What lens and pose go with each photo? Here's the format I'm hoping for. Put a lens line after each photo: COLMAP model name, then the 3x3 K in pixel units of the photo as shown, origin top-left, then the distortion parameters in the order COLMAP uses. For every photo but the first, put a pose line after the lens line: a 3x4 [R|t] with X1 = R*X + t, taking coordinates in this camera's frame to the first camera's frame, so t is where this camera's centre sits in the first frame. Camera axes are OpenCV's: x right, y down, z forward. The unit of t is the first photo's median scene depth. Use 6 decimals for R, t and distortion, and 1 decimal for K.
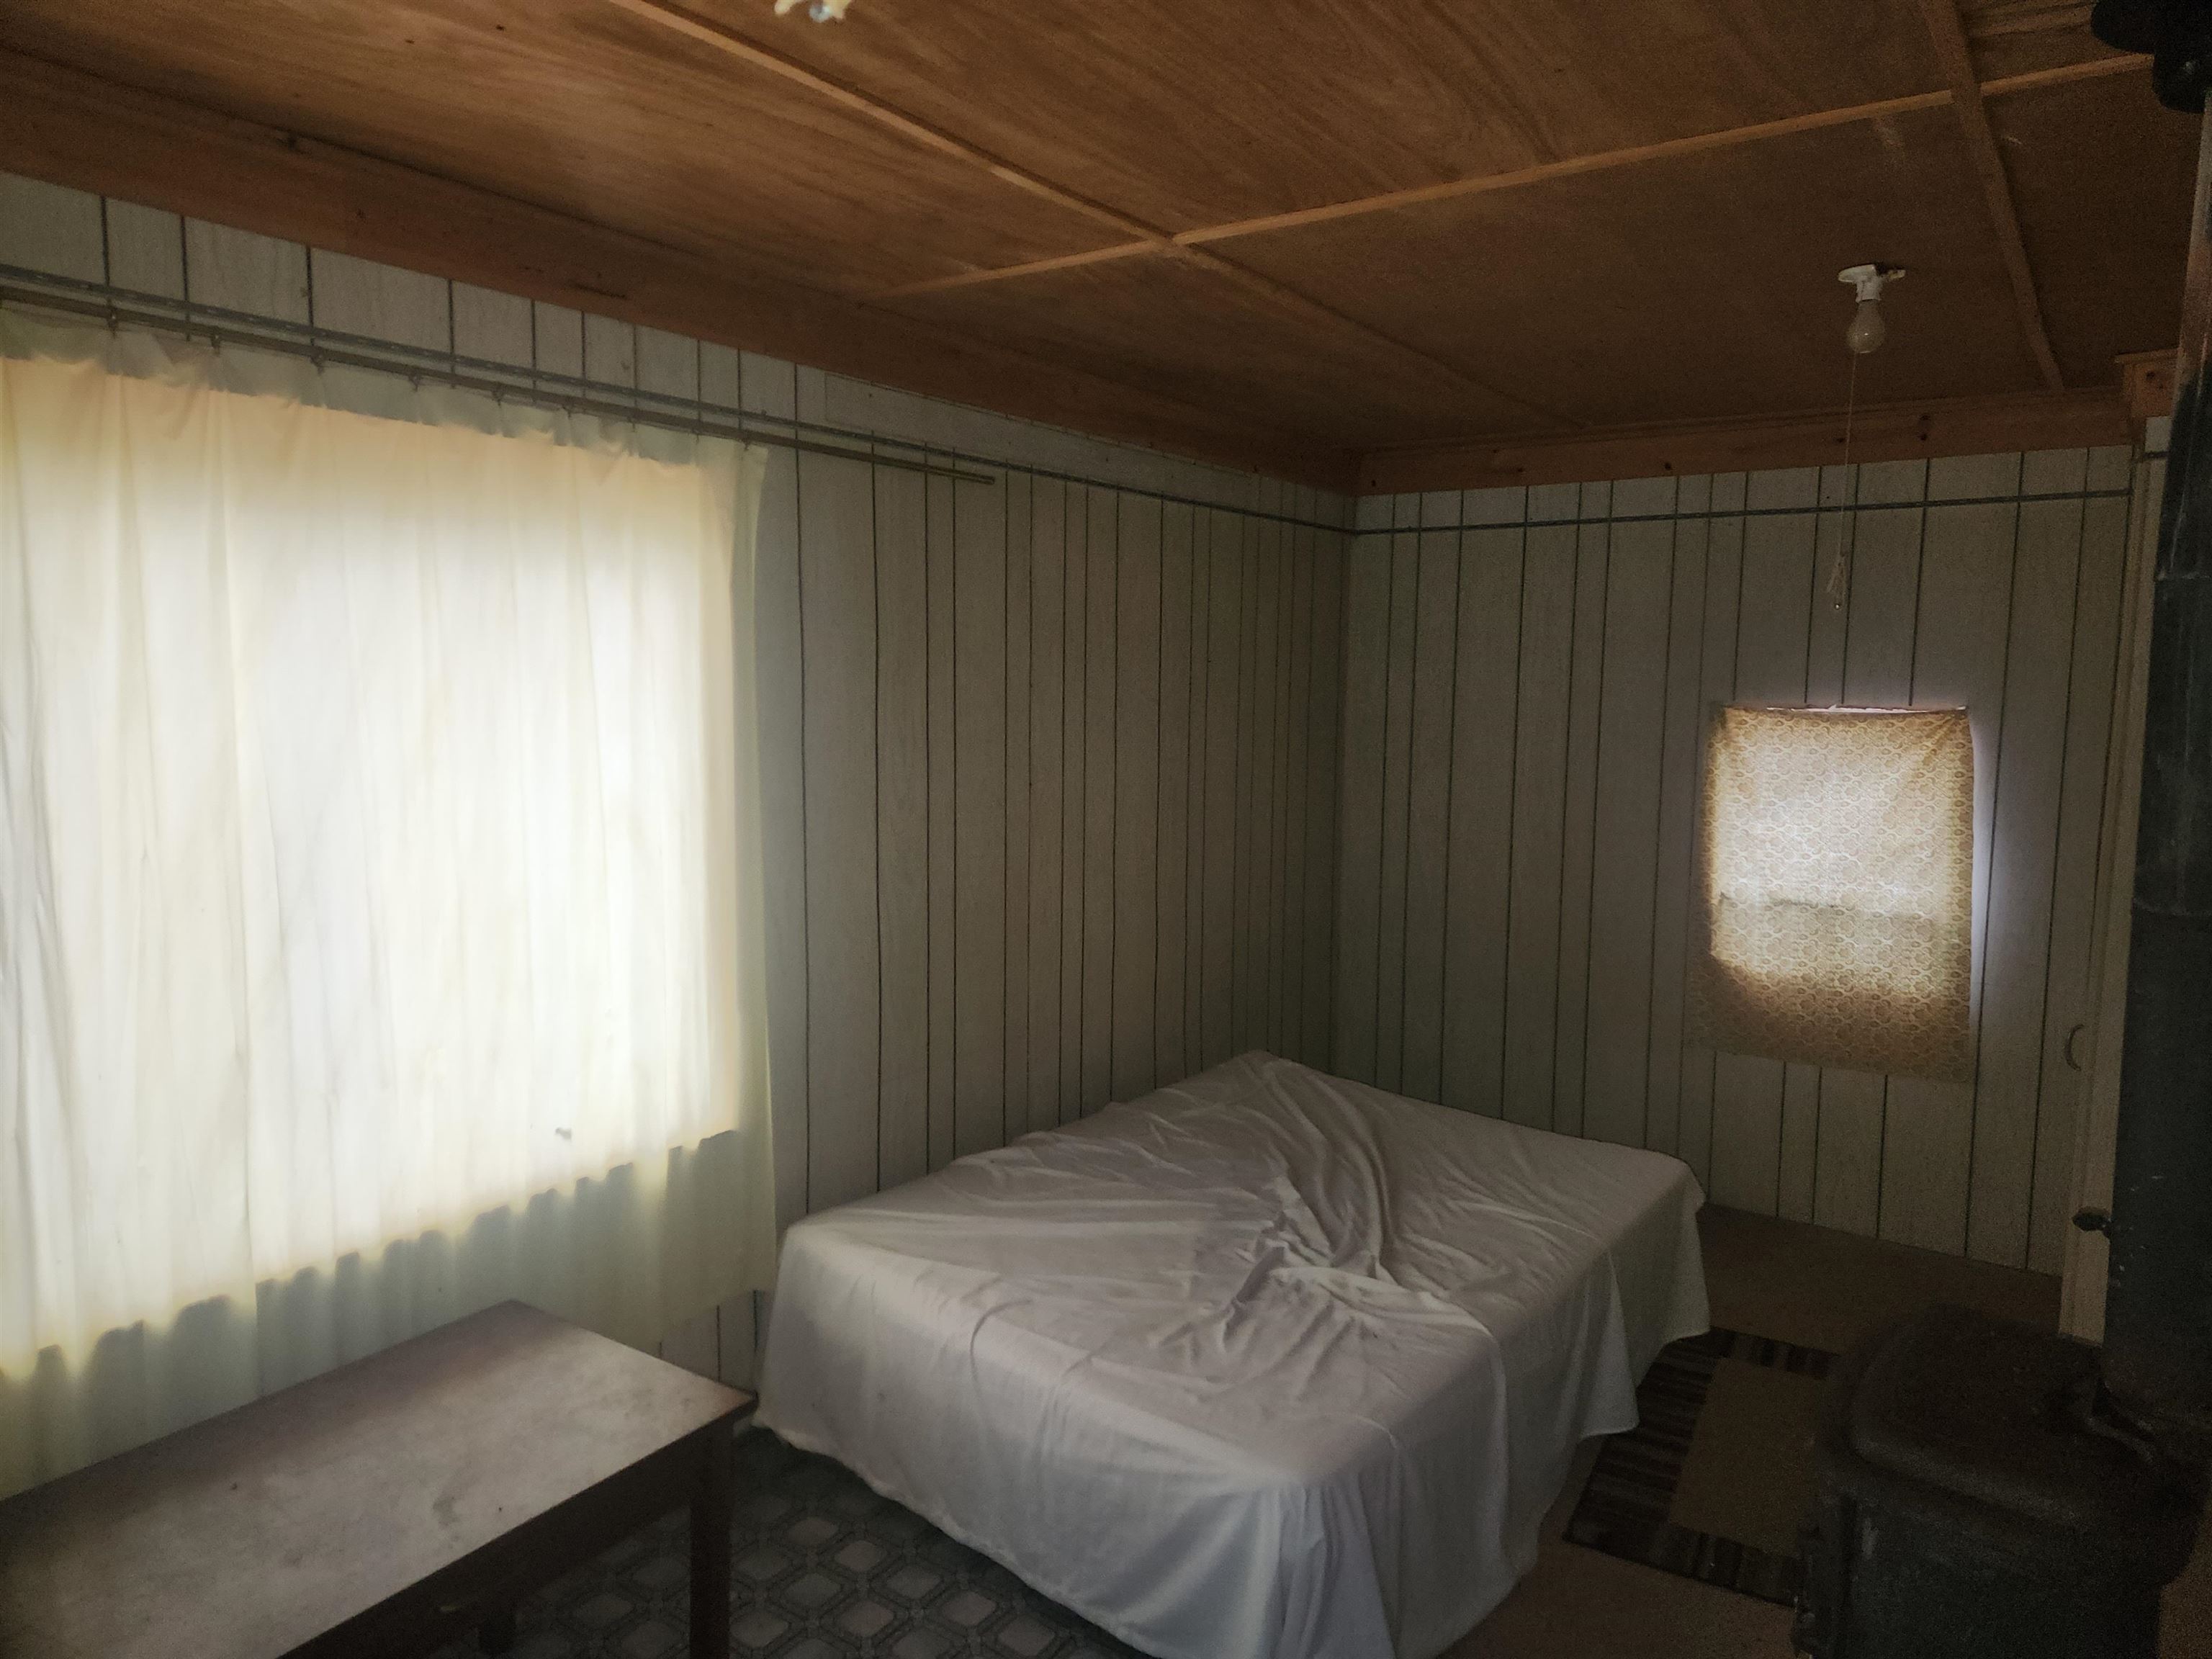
lens RADIAL K [[1477.4, 0, 1112.4], [0, 1477.4, 815.2], [0, 0, 1]] dist [0.034427, -0.006347]
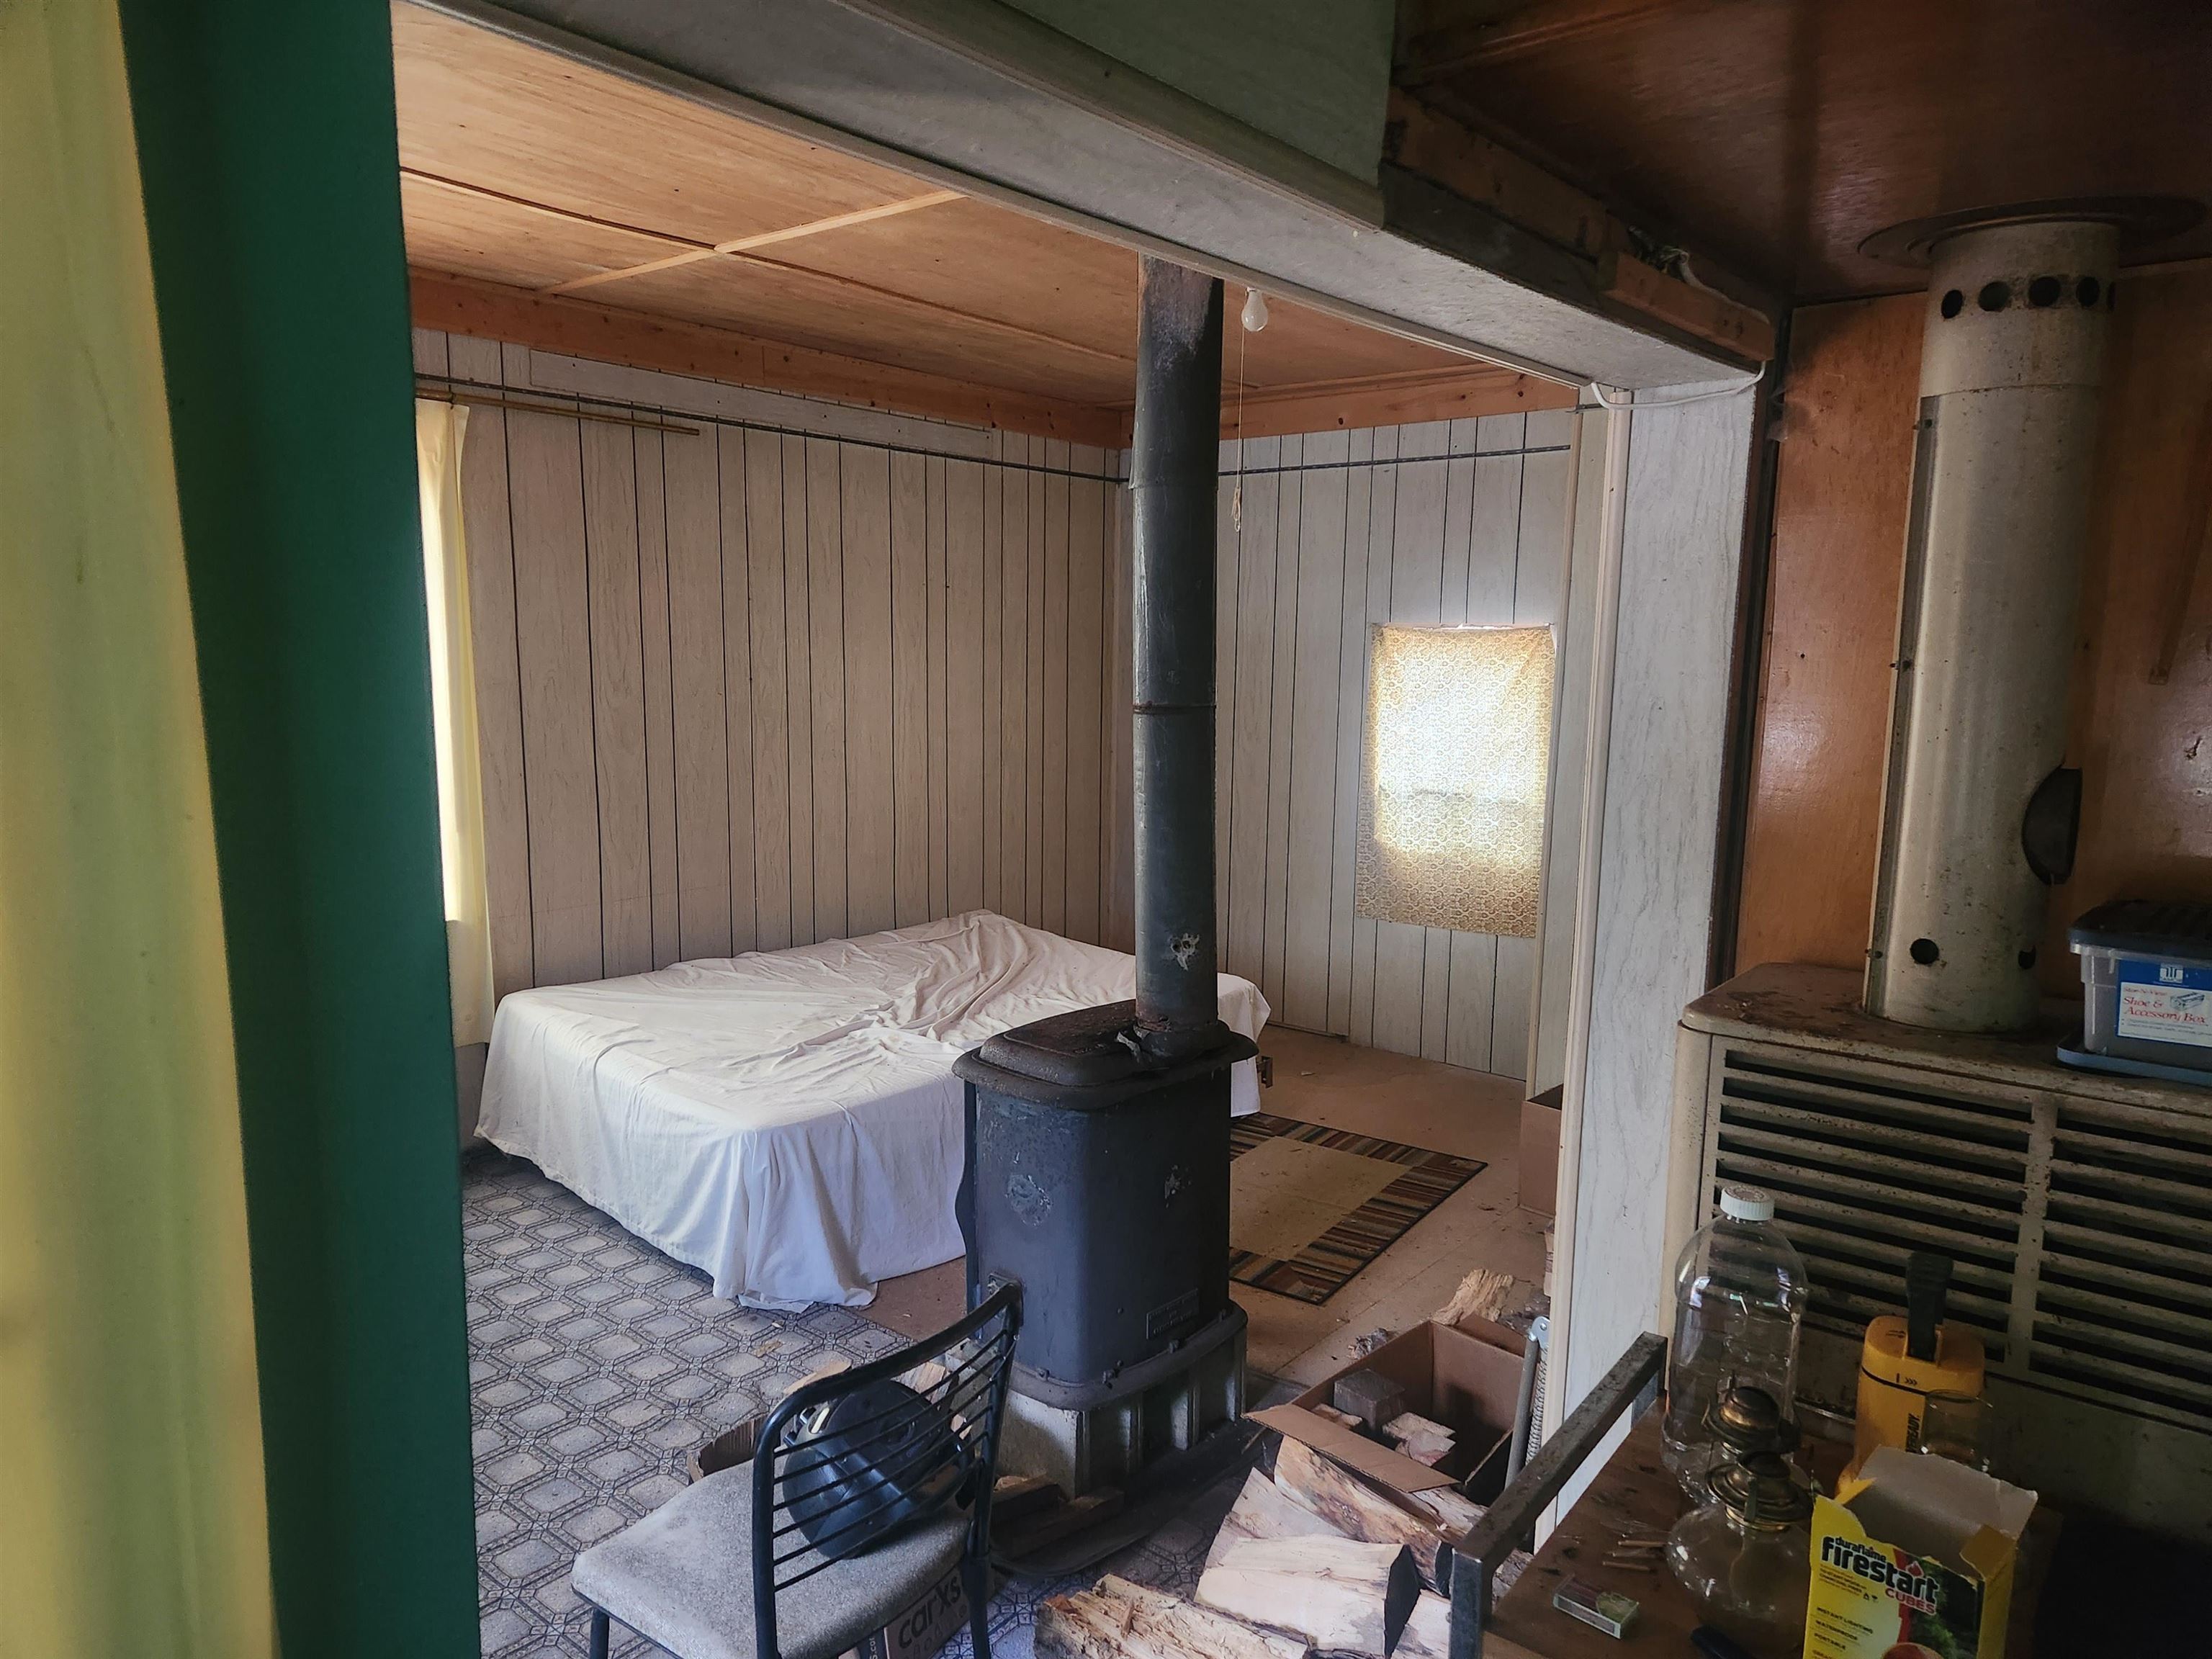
lens RADIAL K [[1477.4, 0, 1100.0], [0, 1477.4, 846.0], [0, 0, 1]] dist [0.034427, -0.006347]
pose [[0.997536, 0.012923, -0.068962, 0.367375], [-0.009928, 0.999000, 0.043601, 0.070512], [0.069457, -0.042808, 0.996666, -0.264530]]
